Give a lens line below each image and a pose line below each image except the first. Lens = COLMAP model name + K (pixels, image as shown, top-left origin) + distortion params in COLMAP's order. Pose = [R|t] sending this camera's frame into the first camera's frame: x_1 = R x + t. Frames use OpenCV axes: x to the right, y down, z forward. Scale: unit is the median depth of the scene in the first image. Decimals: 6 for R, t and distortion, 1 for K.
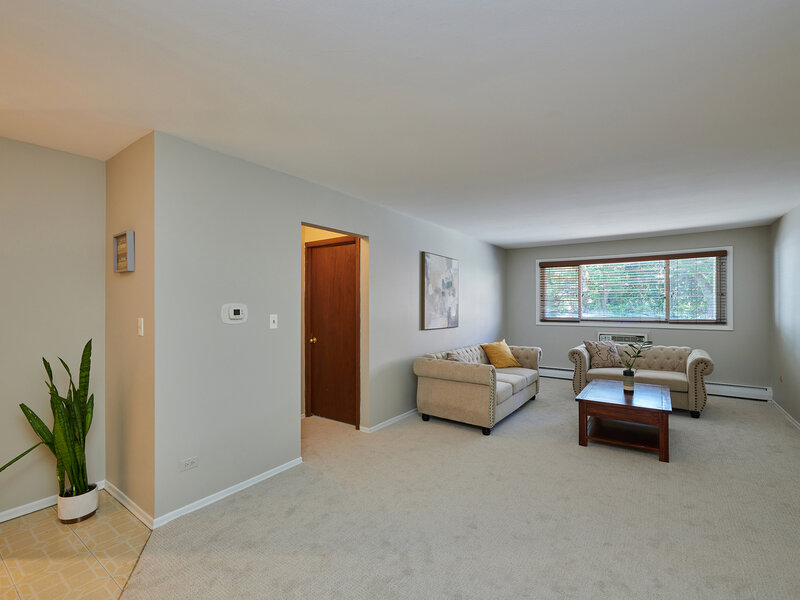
lens RADIAL K [[366.0, 0, 387.4], [0, 366.0, 300.8], [0, 0, 1]] dist [0.001514, 0.000052]
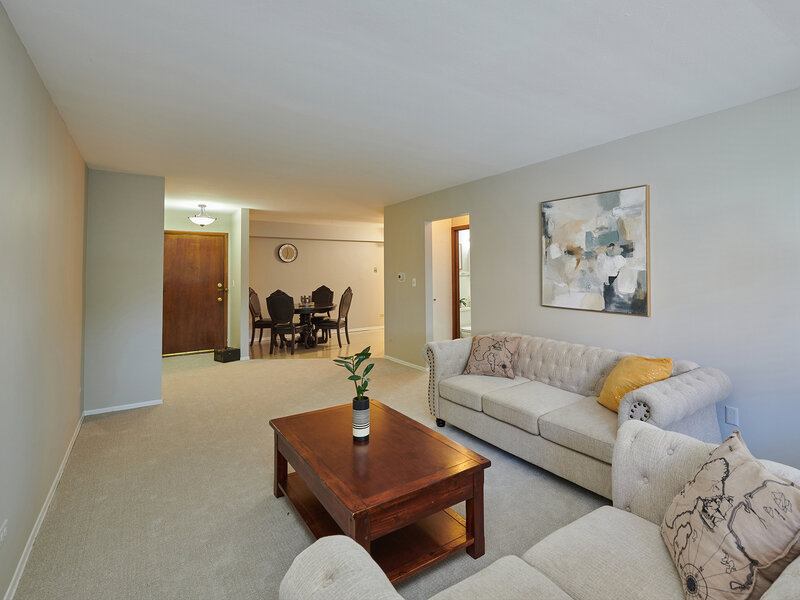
lens RADIAL K [[366.0, 0, 387.4], [0, 366.0, 300.8], [0, 0, 1]] dist [0.001514, 0.000052]
pose [[-0.323215, 0.066249, -0.944004, 0.856454], [0.006485, 0.997678, 0.067795, 0.014315], [0.946303, 0.015791, -0.322895, 0.877582]]
